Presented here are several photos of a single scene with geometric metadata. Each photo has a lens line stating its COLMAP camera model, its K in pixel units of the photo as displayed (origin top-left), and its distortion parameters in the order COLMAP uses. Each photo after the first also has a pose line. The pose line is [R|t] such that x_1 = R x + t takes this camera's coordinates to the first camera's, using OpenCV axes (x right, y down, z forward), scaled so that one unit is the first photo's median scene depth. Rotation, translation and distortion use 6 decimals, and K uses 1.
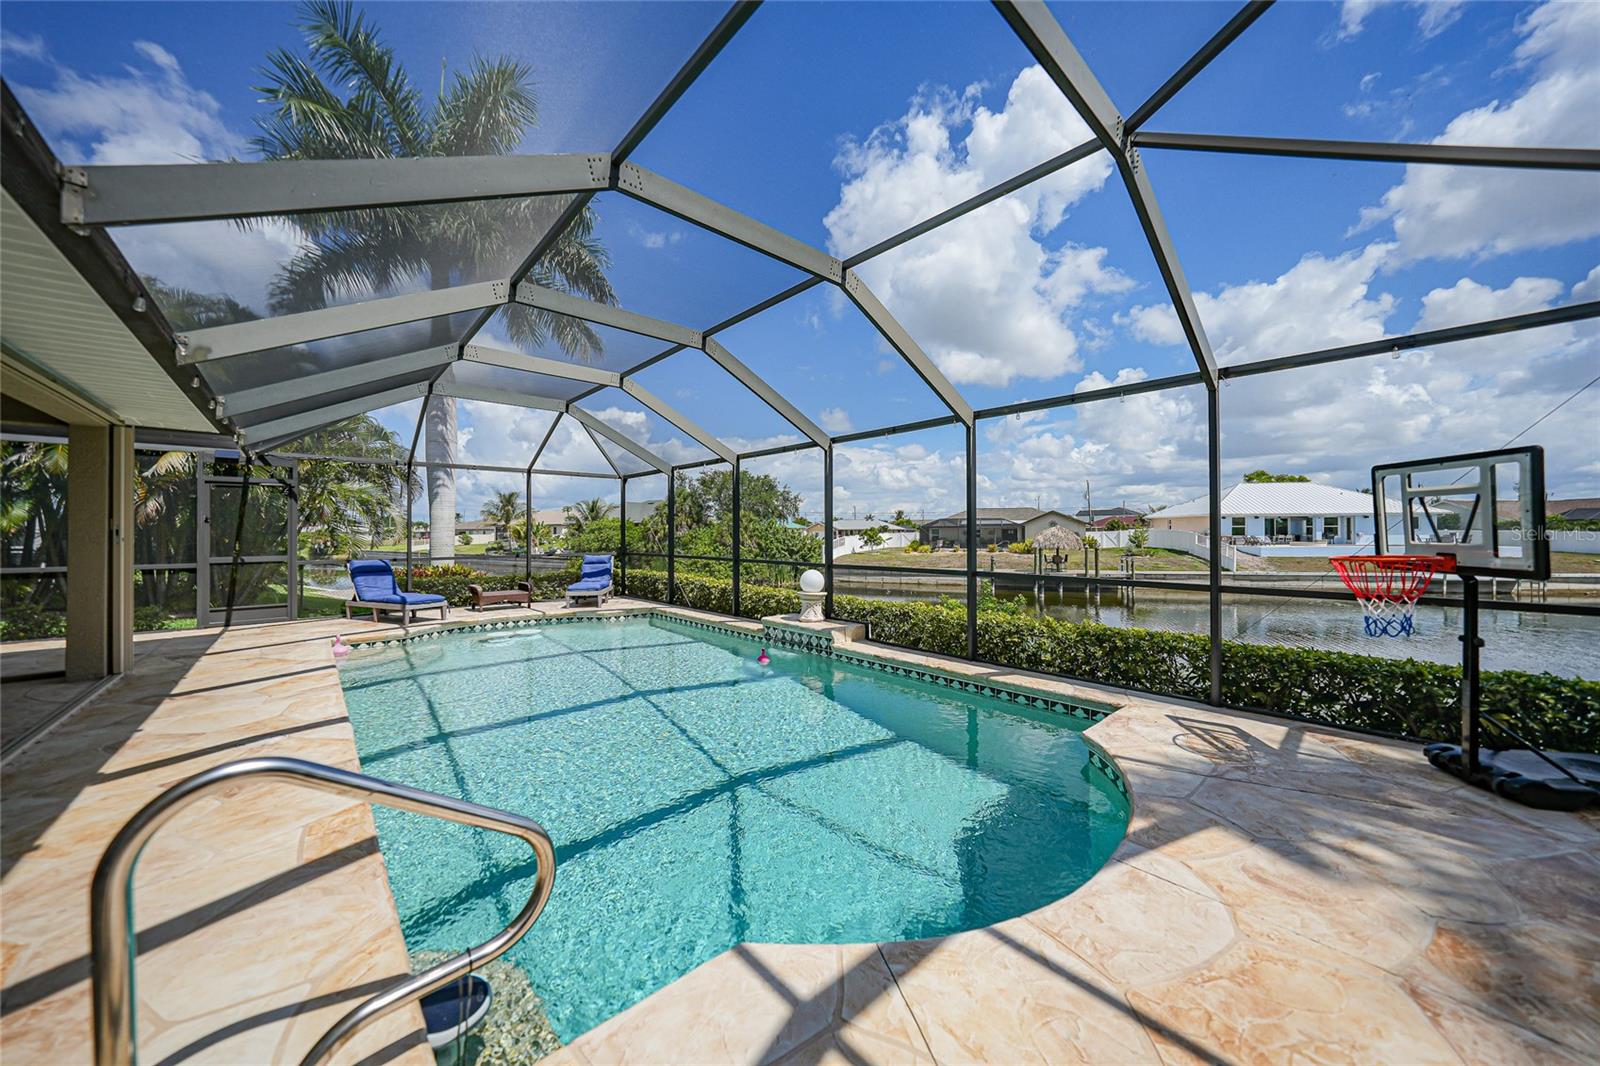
lens RADIAL K [[561.7, 0, 797.1], [0, 561.7, 525.3], [0, 0, 1]] dist [-0.014386, 0.000327]
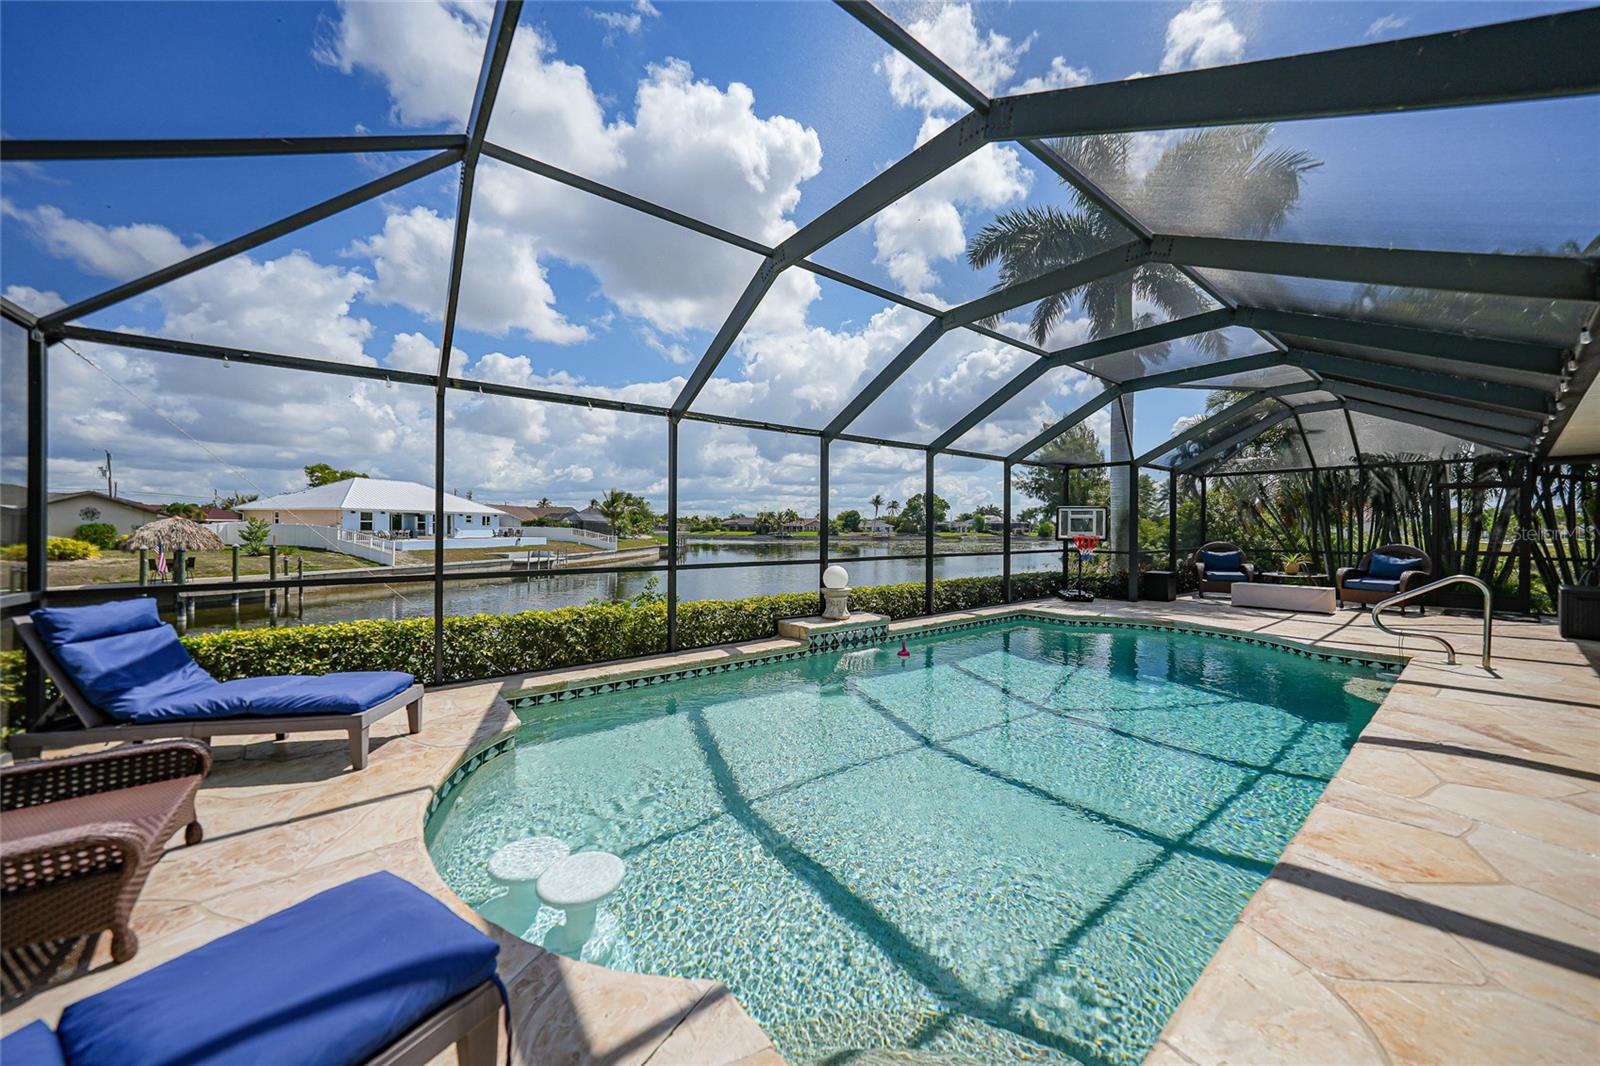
lens RADIAL K [[561.7, 0, 797.1], [0, 561.7, 525.3], [0, 0, 1]] dist [-0.014386, 0.000327]
pose [[0.065327, 0.007197, 0.997838, -0.128711], [-0.016278, 0.999849, -0.006146, 0.002151], [-0.997731, -0.015841, 0.065434, 0.135486]]
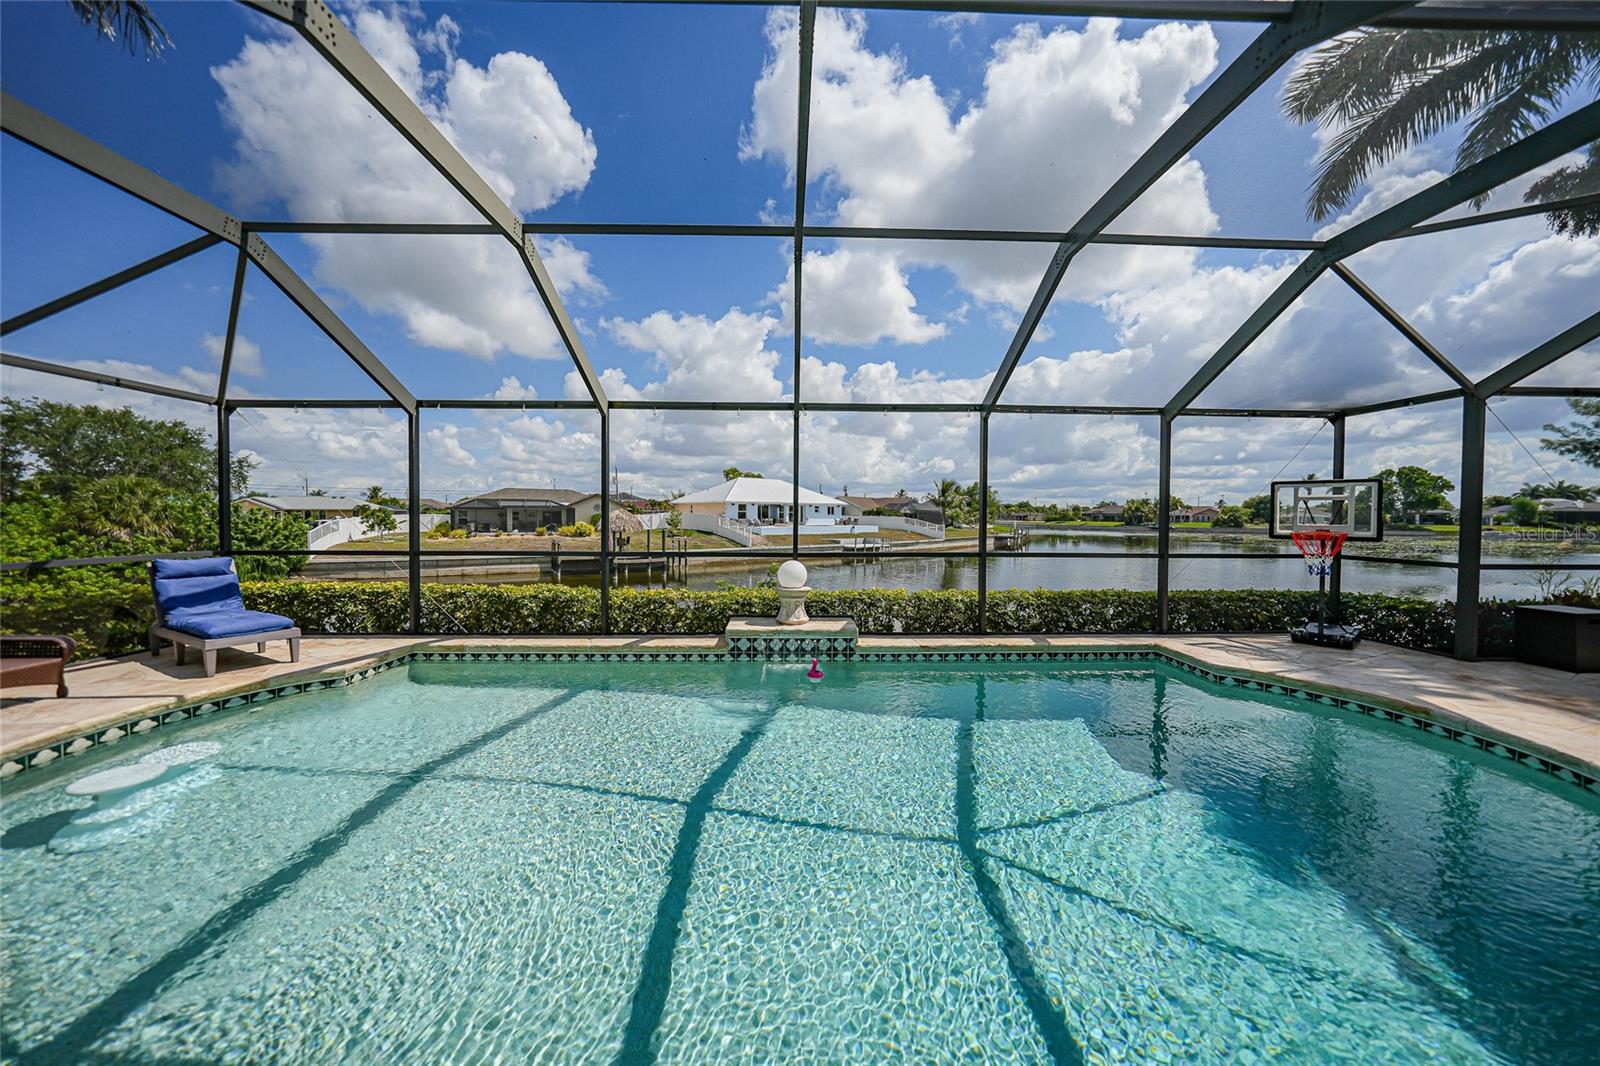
lens RADIAL K [[558.3, 0, 800.8], [0, 558.3, 516.7], [0, 0, 1]] dist [-0.012352, 0.000211]
pose [[0.642890, 0.004267, 0.765946, -0.082451], [-0.016440, 0.999831, 0.008229, 0.000895], [-0.765782, -0.017883, 0.642852, 0.063457]]
